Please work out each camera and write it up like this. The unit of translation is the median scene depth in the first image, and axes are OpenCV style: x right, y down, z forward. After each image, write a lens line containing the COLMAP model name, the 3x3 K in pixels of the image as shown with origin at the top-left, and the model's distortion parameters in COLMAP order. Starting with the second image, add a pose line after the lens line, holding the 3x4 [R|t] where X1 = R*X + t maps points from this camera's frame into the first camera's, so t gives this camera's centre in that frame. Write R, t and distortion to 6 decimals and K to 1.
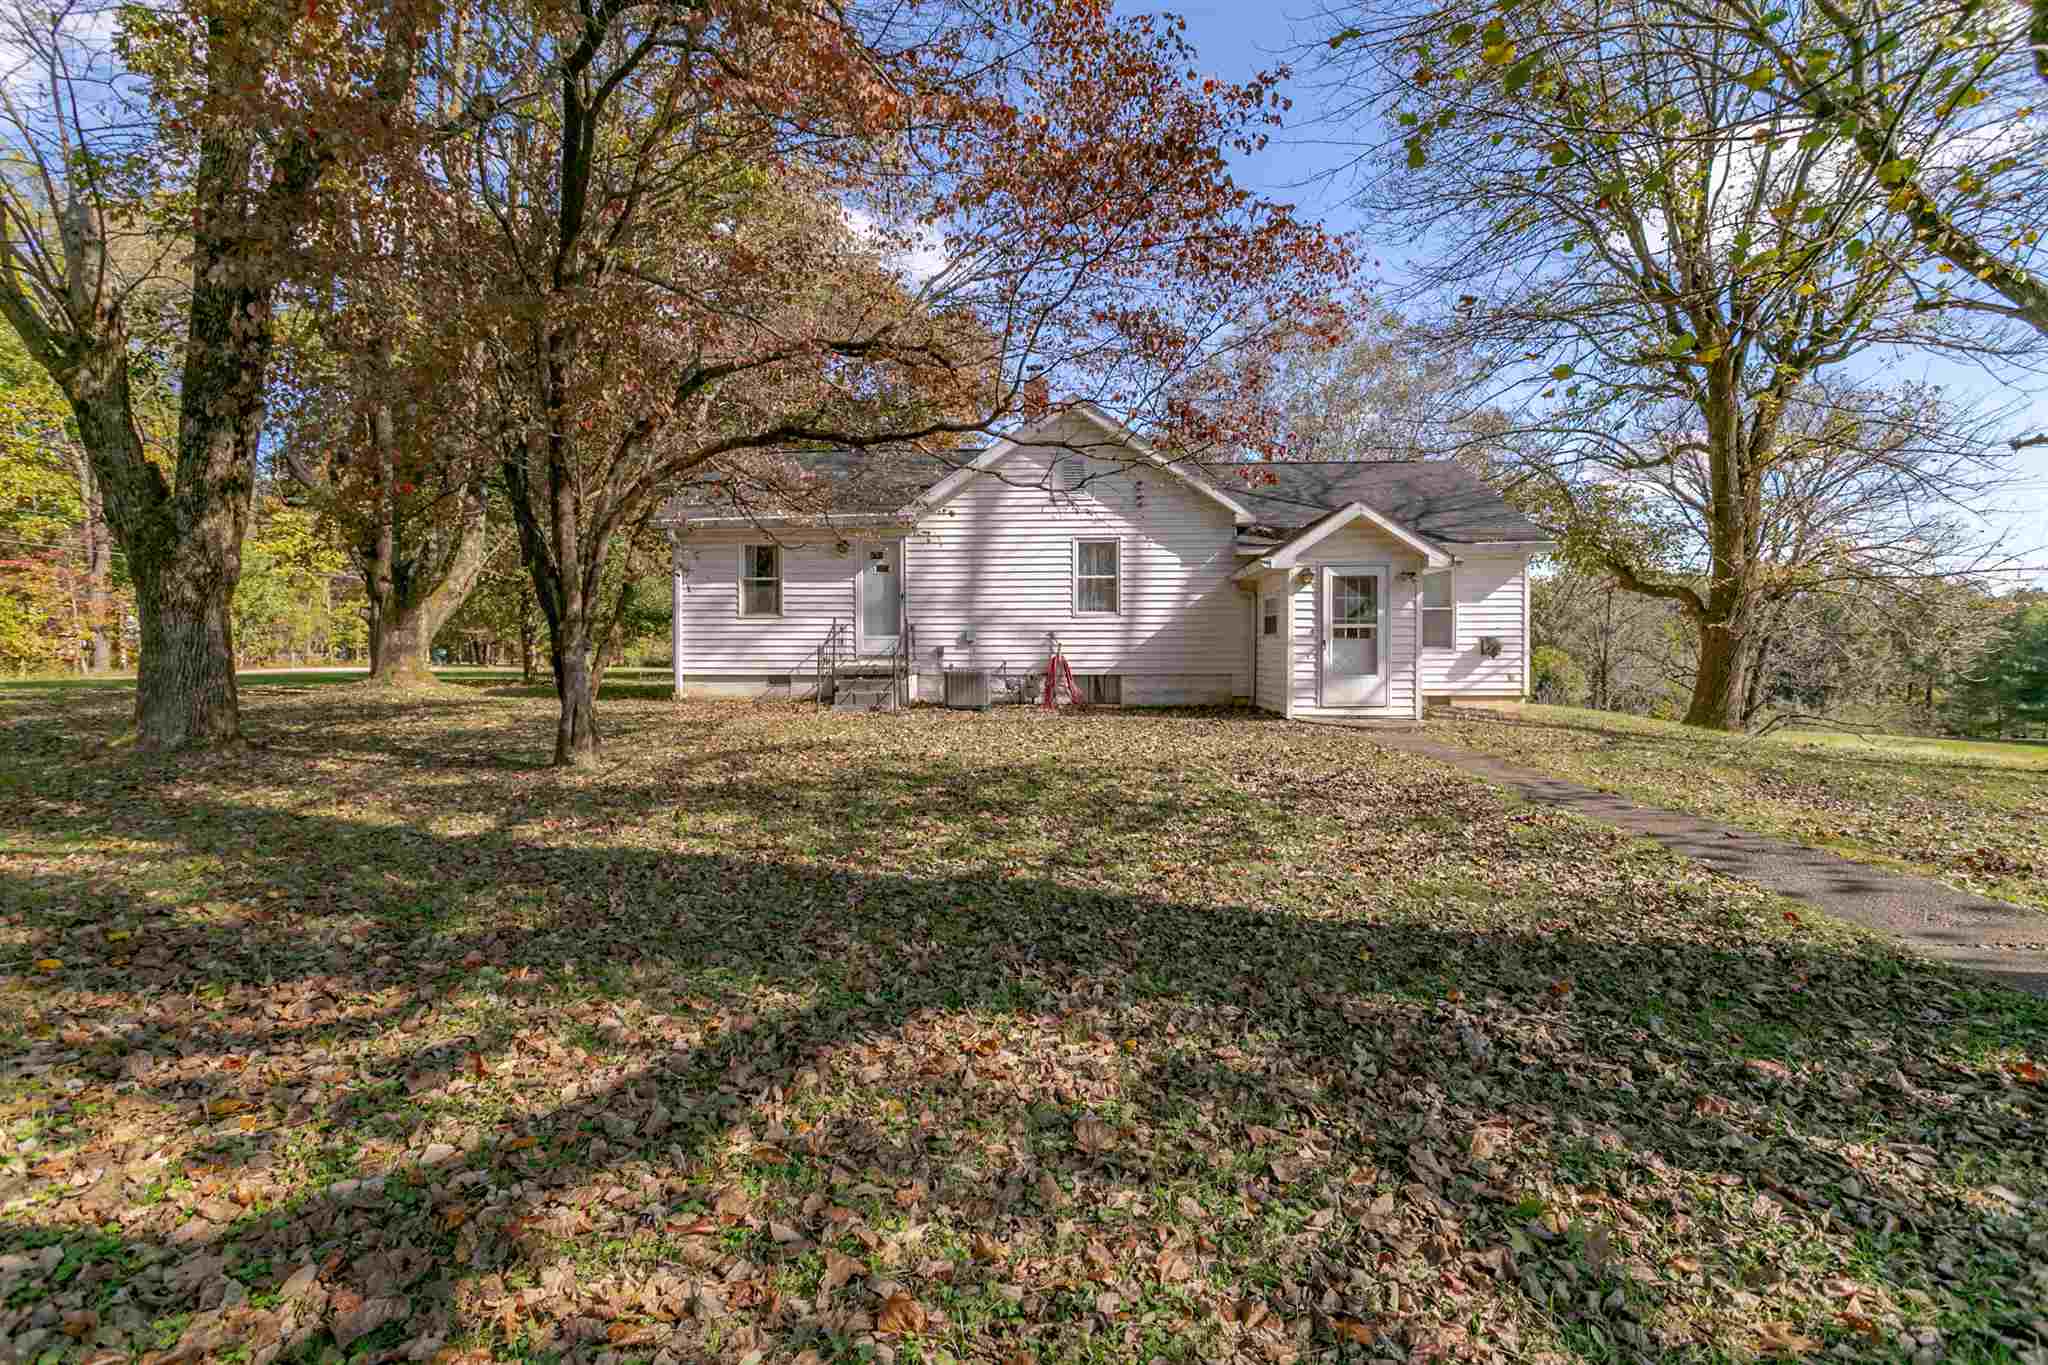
lens RADIAL K [[990.5, 0, 1034.2], [0, 990.5, 669.8], [0, 0, 1]] dist [0.001886, 0.000443]
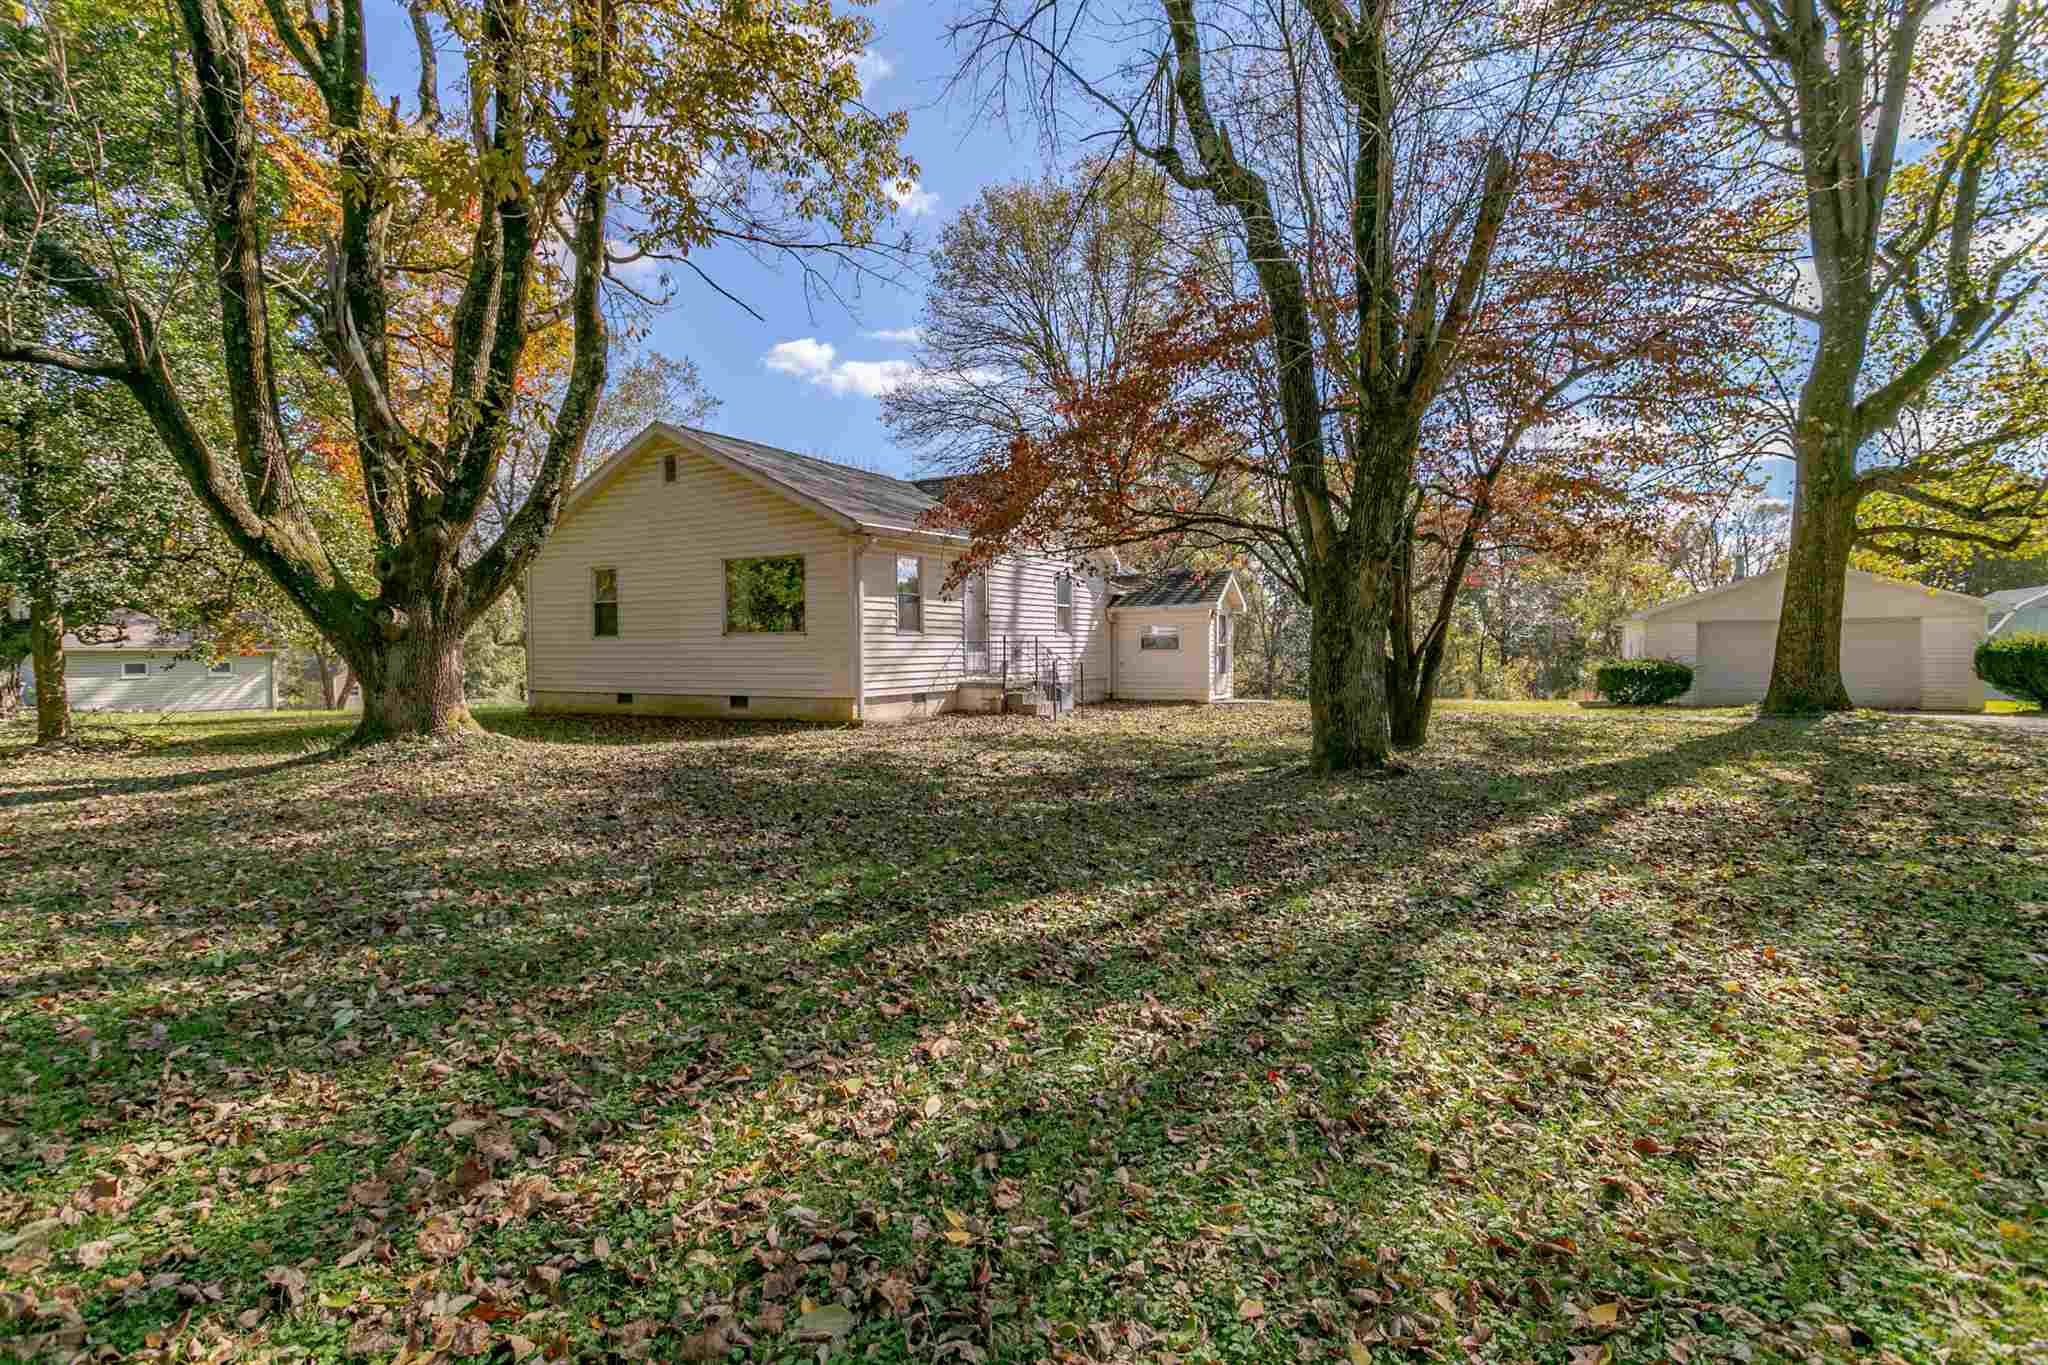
lens RADIAL K [[990.5, 0, 1034.2], [0, 990.5, 669.8], [0, 0, 1]] dist [0.001886, 0.000443]
pose [[0.416980, -0.025187, 0.908566, -1.121312], [0.024111, 0.999571, 0.016645, -0.031909], [-0.908596, 0.014966, 0.417409, 0.486727]]
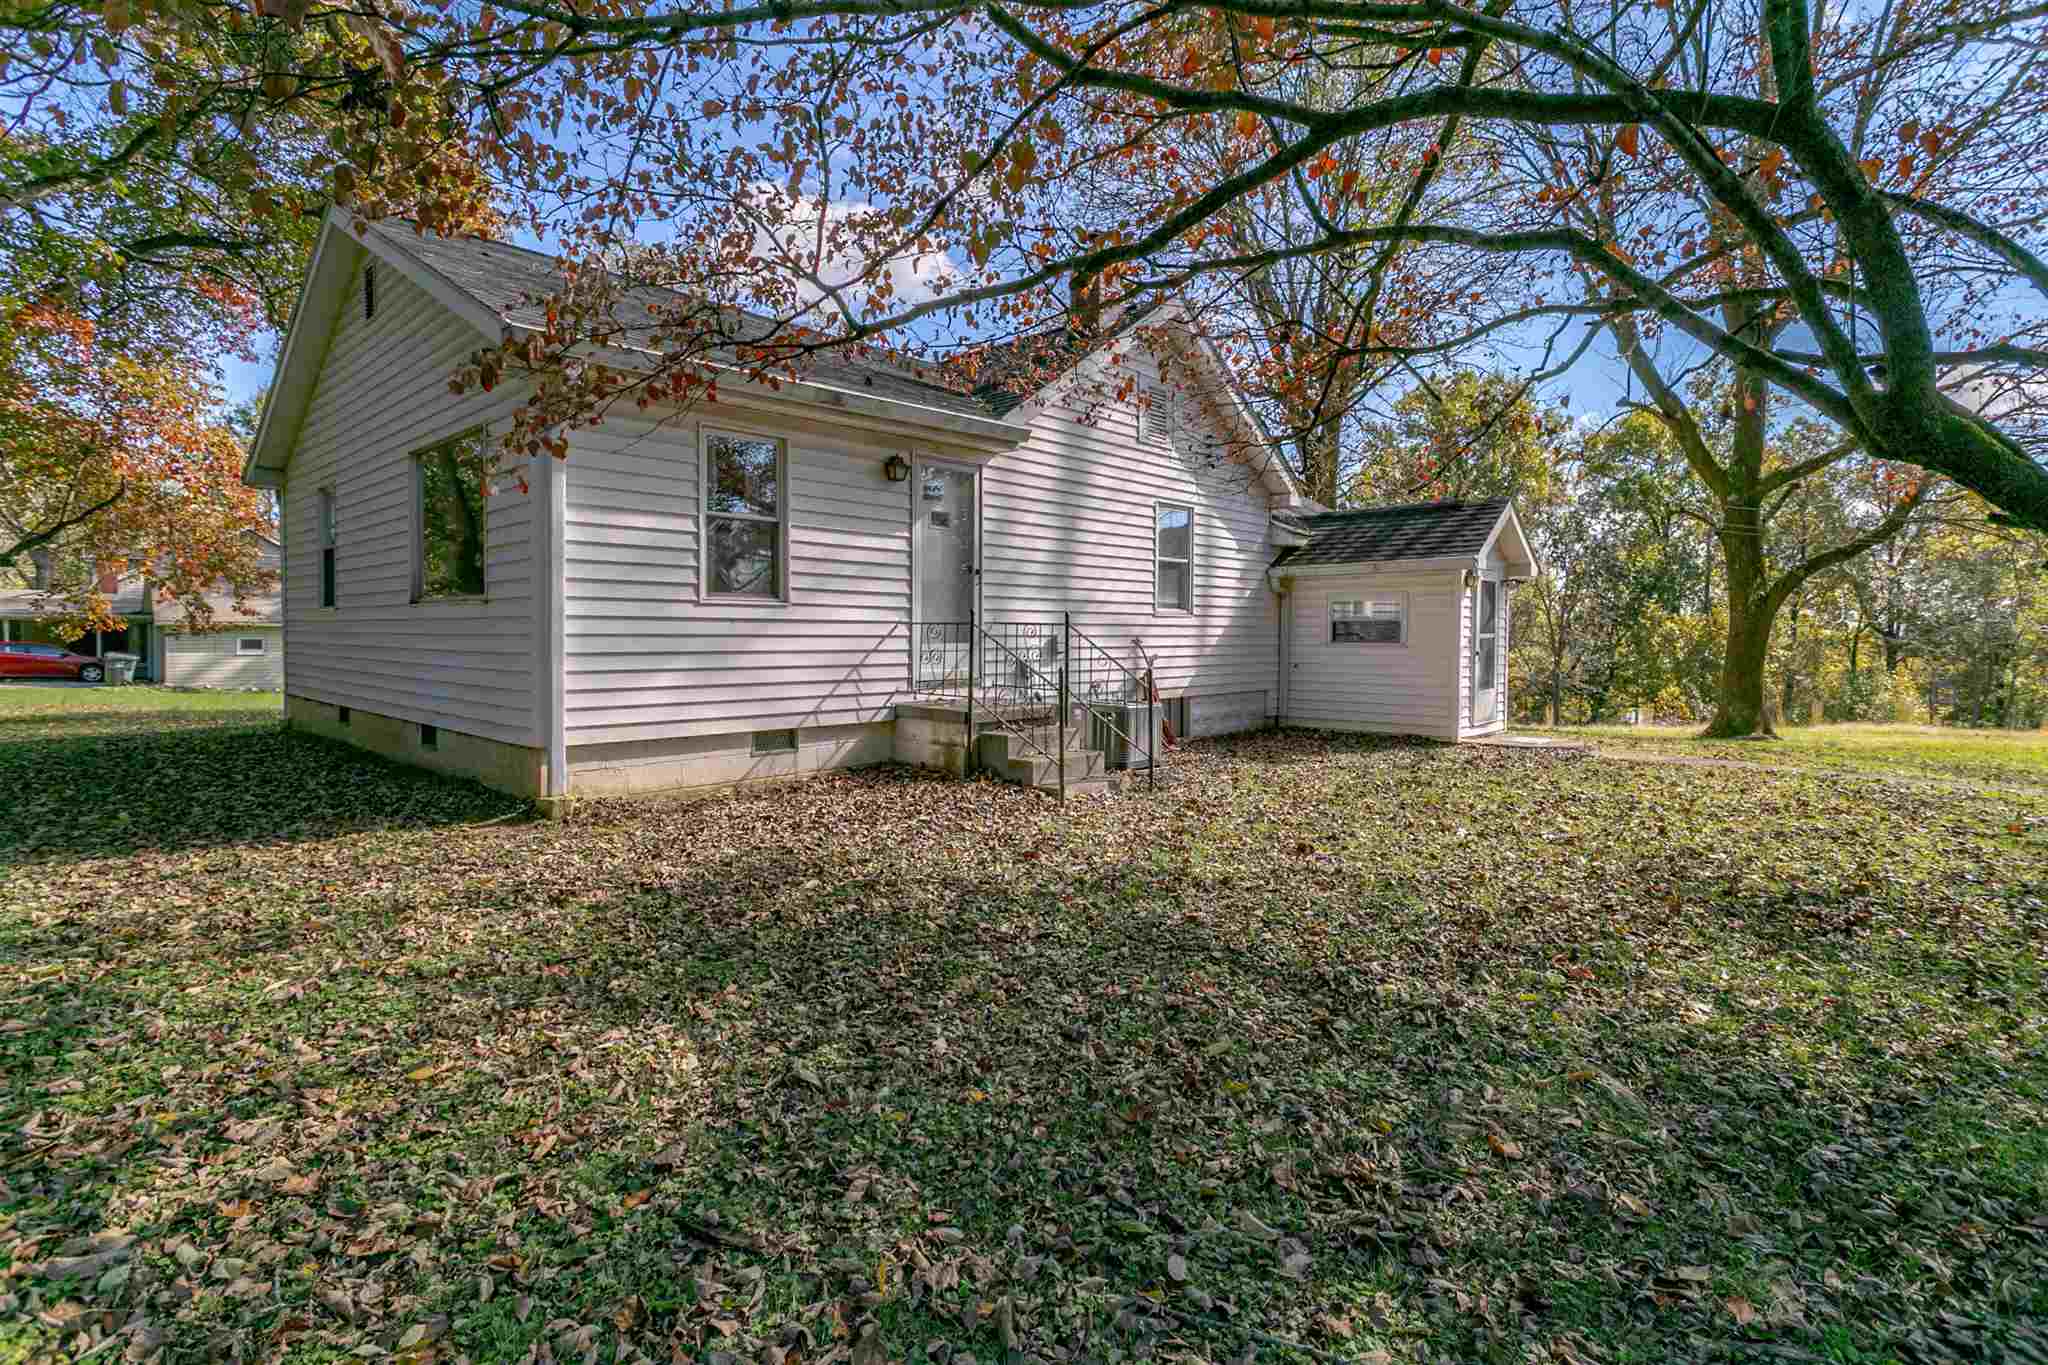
lens RADIAL K [[990.5, 0, 1034.2], [0, 990.5, 669.8], [0, 0, 1]] dist [0.001886, 0.000443]
pose [[0.625762, -0.025015, 0.779613, -0.546763], [0.007629, 0.999634, 0.025951, -0.033903], [-0.779977, -0.010292, 0.625724, 0.624593]]
